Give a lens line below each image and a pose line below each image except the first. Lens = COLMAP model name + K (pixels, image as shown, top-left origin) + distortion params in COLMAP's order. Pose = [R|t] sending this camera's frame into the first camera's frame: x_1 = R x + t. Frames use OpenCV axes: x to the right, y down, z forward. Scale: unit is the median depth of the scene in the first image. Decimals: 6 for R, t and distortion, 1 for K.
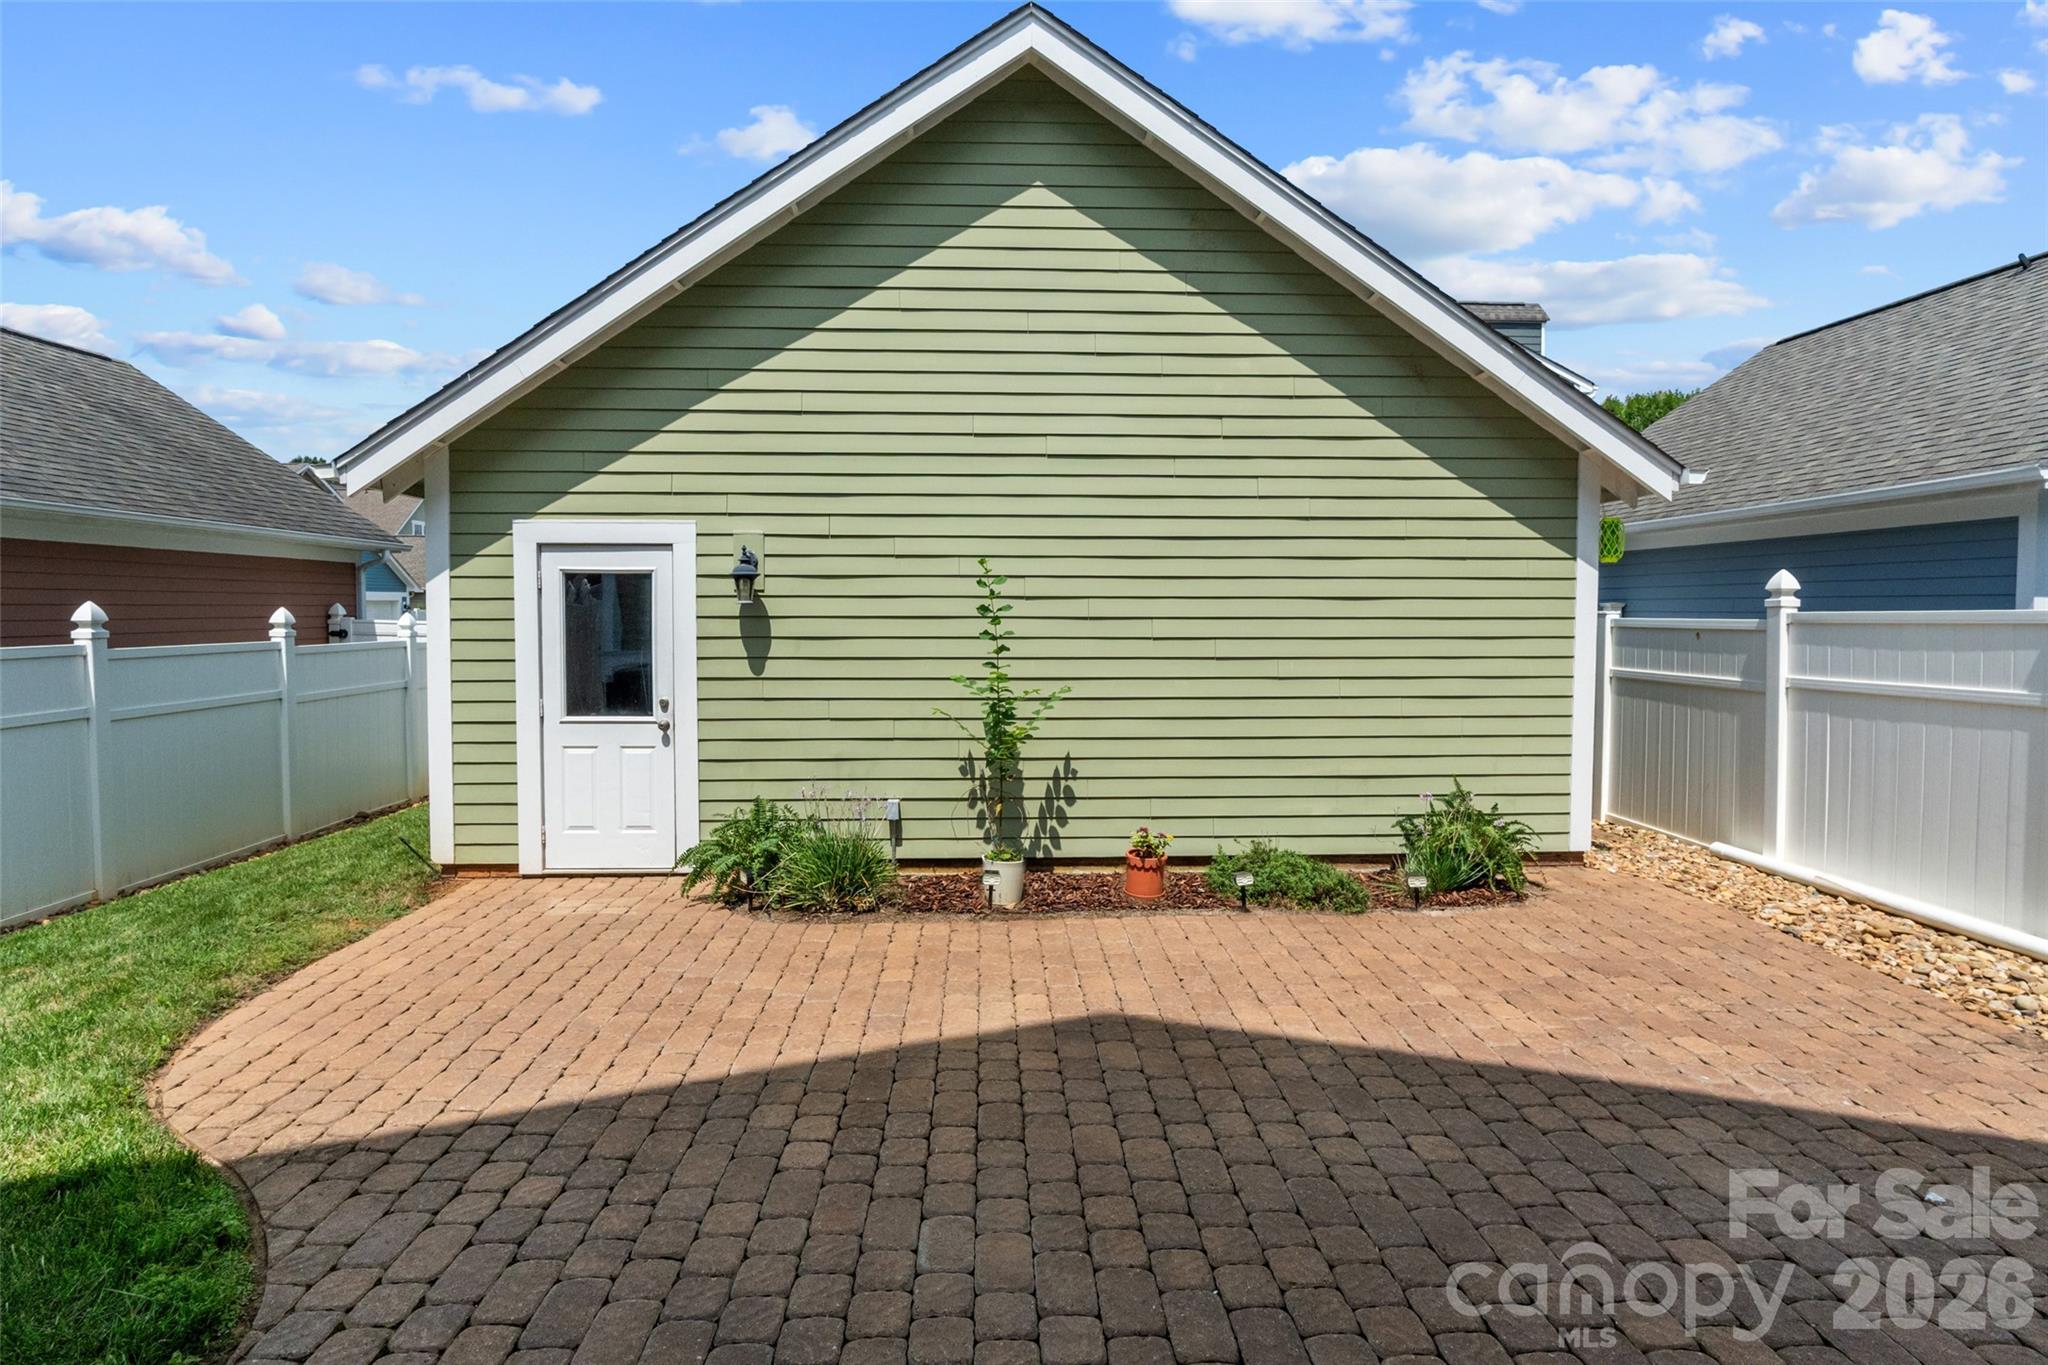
lens RADIAL K [[966.7, 0, 1000.6], [0, 966.7, 637.7], [0, 0, 1]] dist [-0.011949, 0.000444]
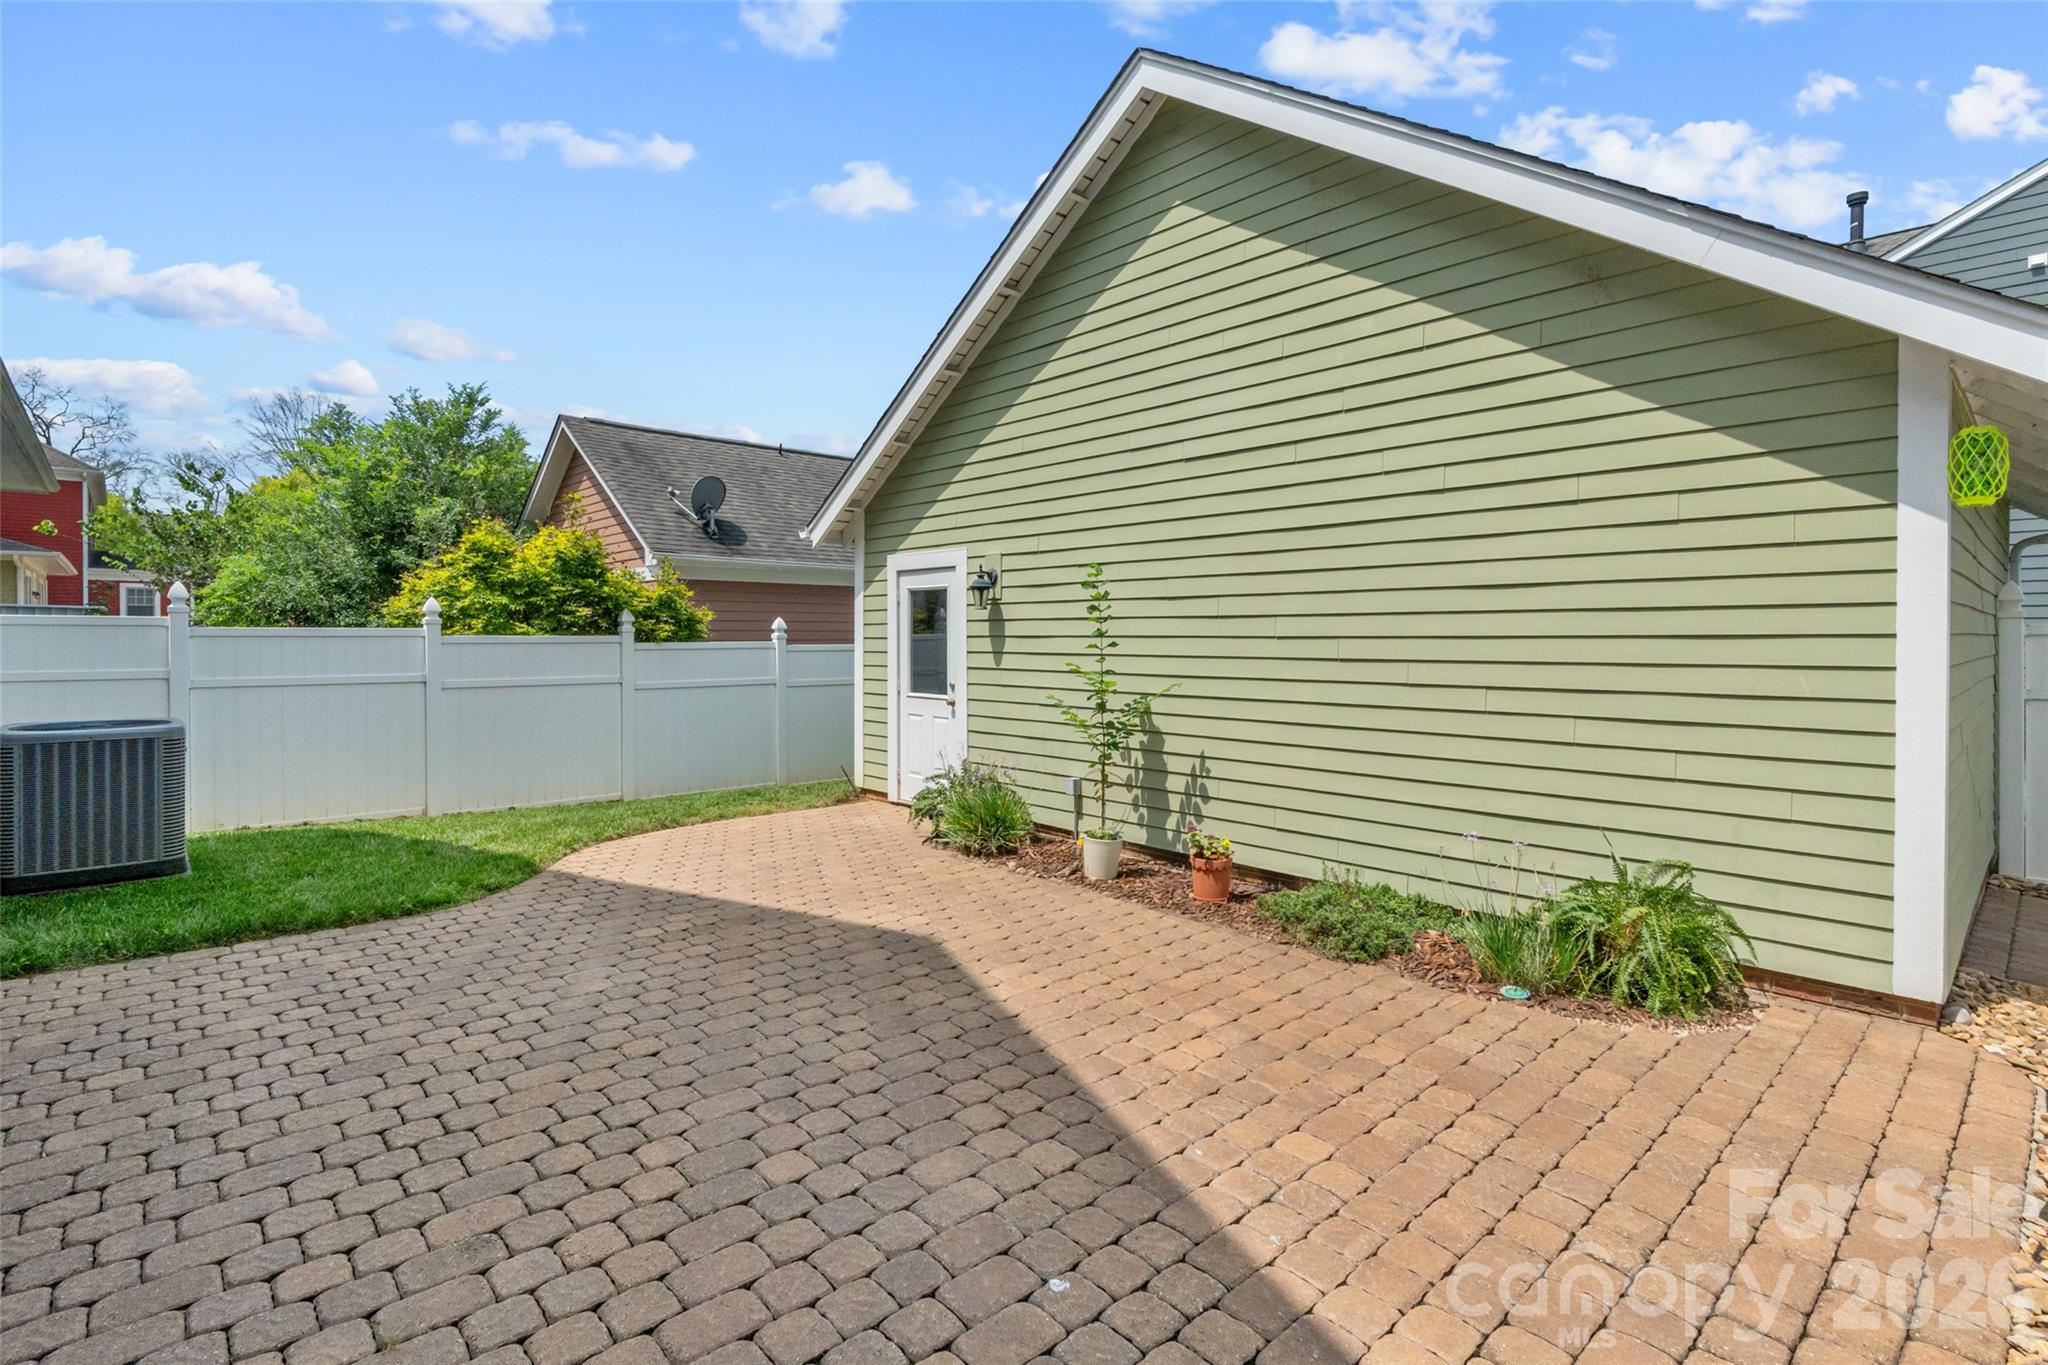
lens RADIAL K [[966.7, 0, 1000.6], [0, 966.7, 637.7], [0, 0, 1]] dist [-0.011949, 0.000444]
pose [[0.640160, -0.000294, -0.768242, 0.718027], [-0.023108, 0.999540, -0.019638, 0.026258], [0.767894, 0.030324, 0.639859, 0.195186]]
